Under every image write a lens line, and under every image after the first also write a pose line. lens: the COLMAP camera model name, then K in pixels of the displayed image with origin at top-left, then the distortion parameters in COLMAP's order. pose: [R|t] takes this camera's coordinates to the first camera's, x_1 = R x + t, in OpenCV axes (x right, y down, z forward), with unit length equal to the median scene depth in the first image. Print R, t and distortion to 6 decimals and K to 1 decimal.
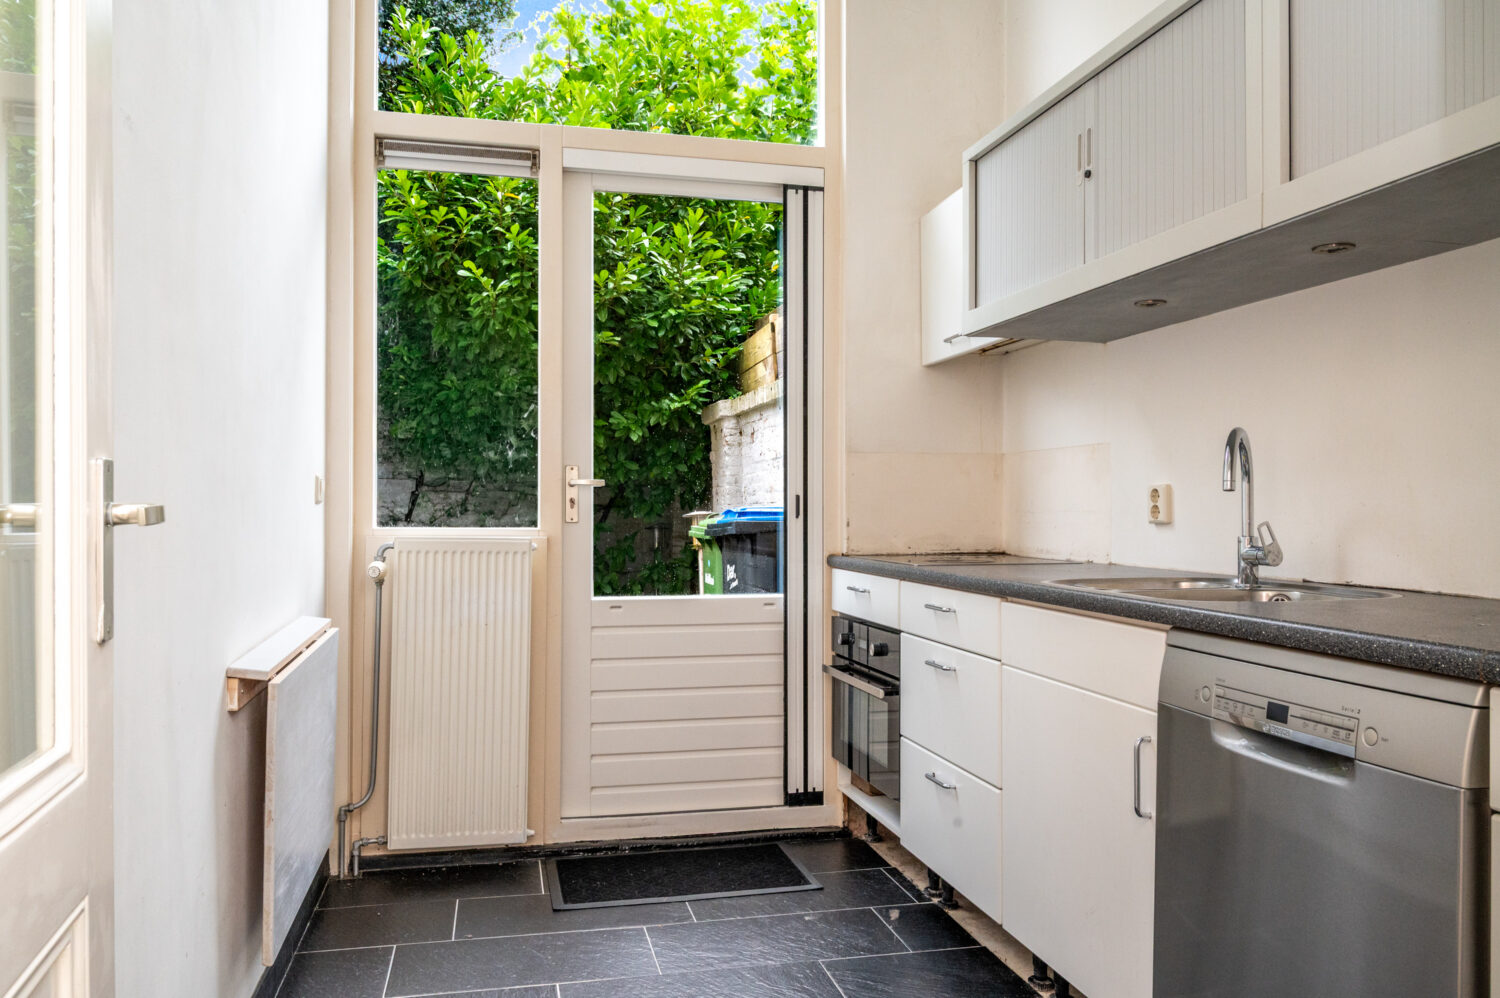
lens RADIAL K [[1138.7, 0, 743.4], [0, 1138.7, 497.4], [0, 0, 1]] dist [-0.004470, 0.004509]
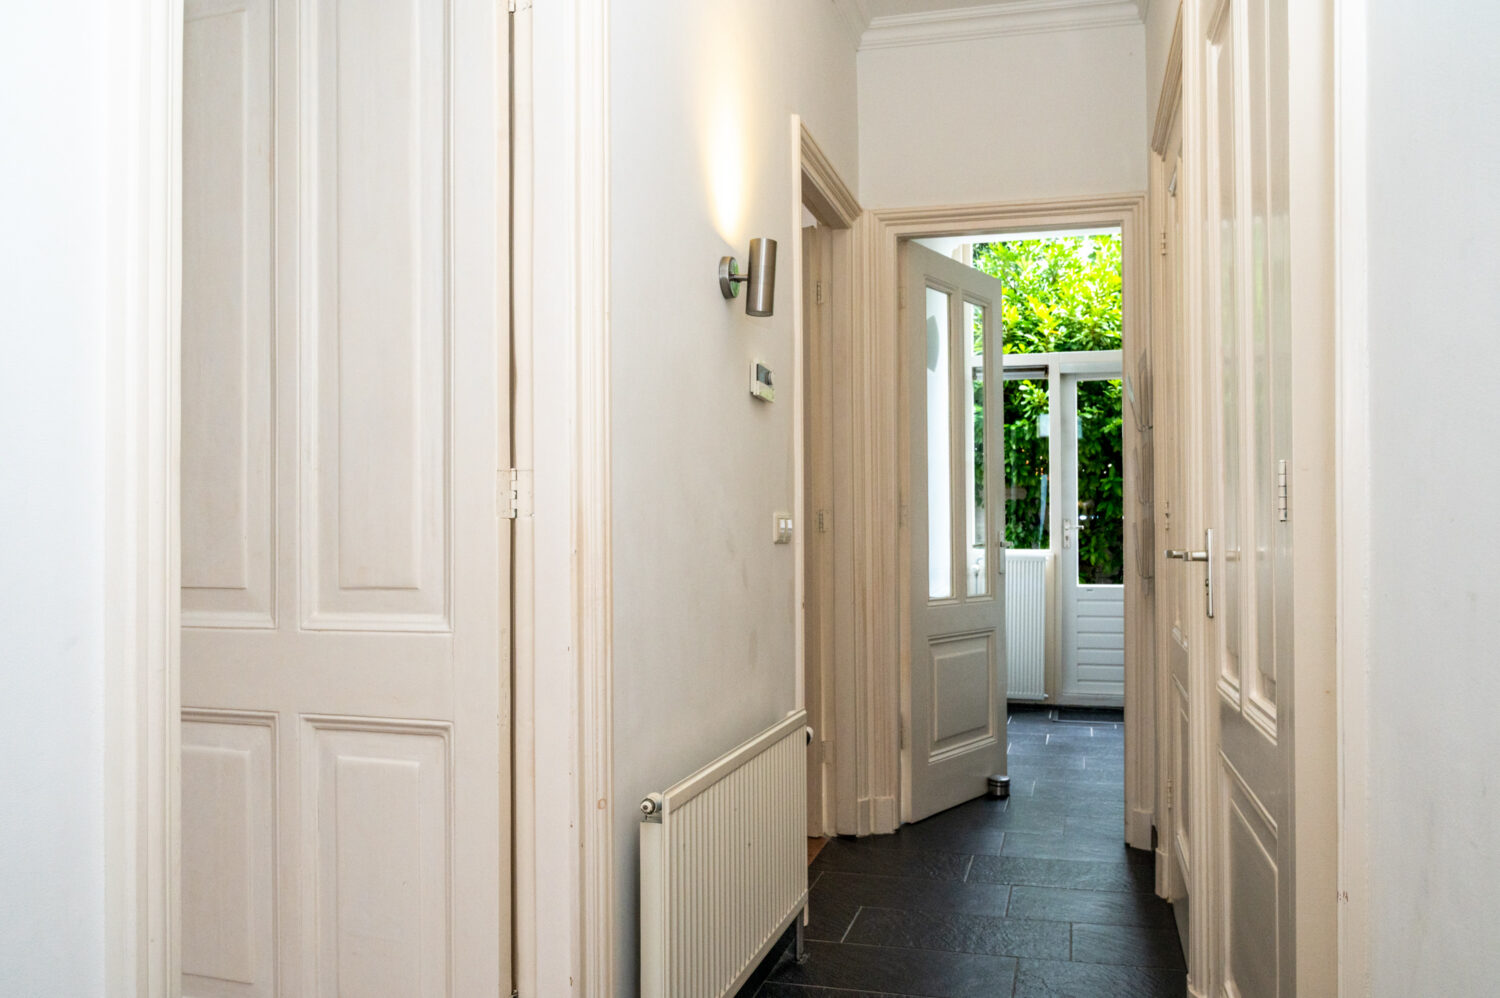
lens RADIAL K [[1138.7, 0, 764.6], [0, 1138.7, 509.9], [0, 0, 1]] dist [-0.004470, 0.004509]
pose [[0.885106, -0.015524, -0.465130, 0.305847], [0.008638, 0.999819, -0.016933, -0.014352], [0.465309, 0.010970, 0.885080, -1.009760]]
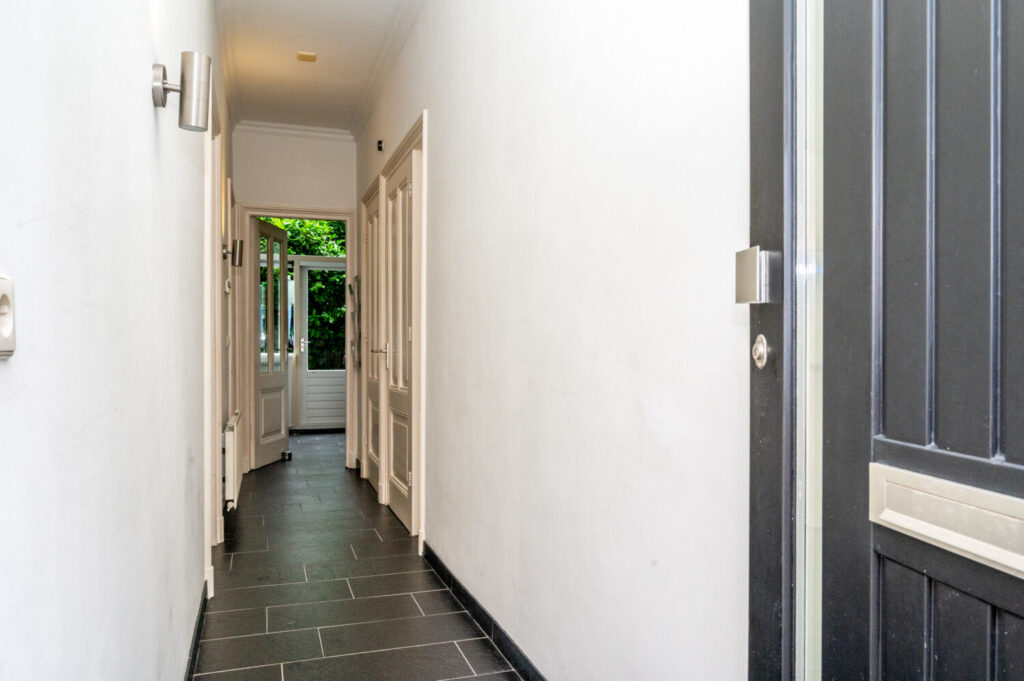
lens RADIAL K [[777.4, 0, 516.4], [0, 777.4, 345.7], [0, 0, 1]] dist [-0.004470, 0.004509]
pose [[0.994997, -0.000426, 0.099908, 0.326417], [-0.000255, 0.999977, 0.006799, -0.018670], [-0.099908, -0.006791, 0.994973, -1.803958]]
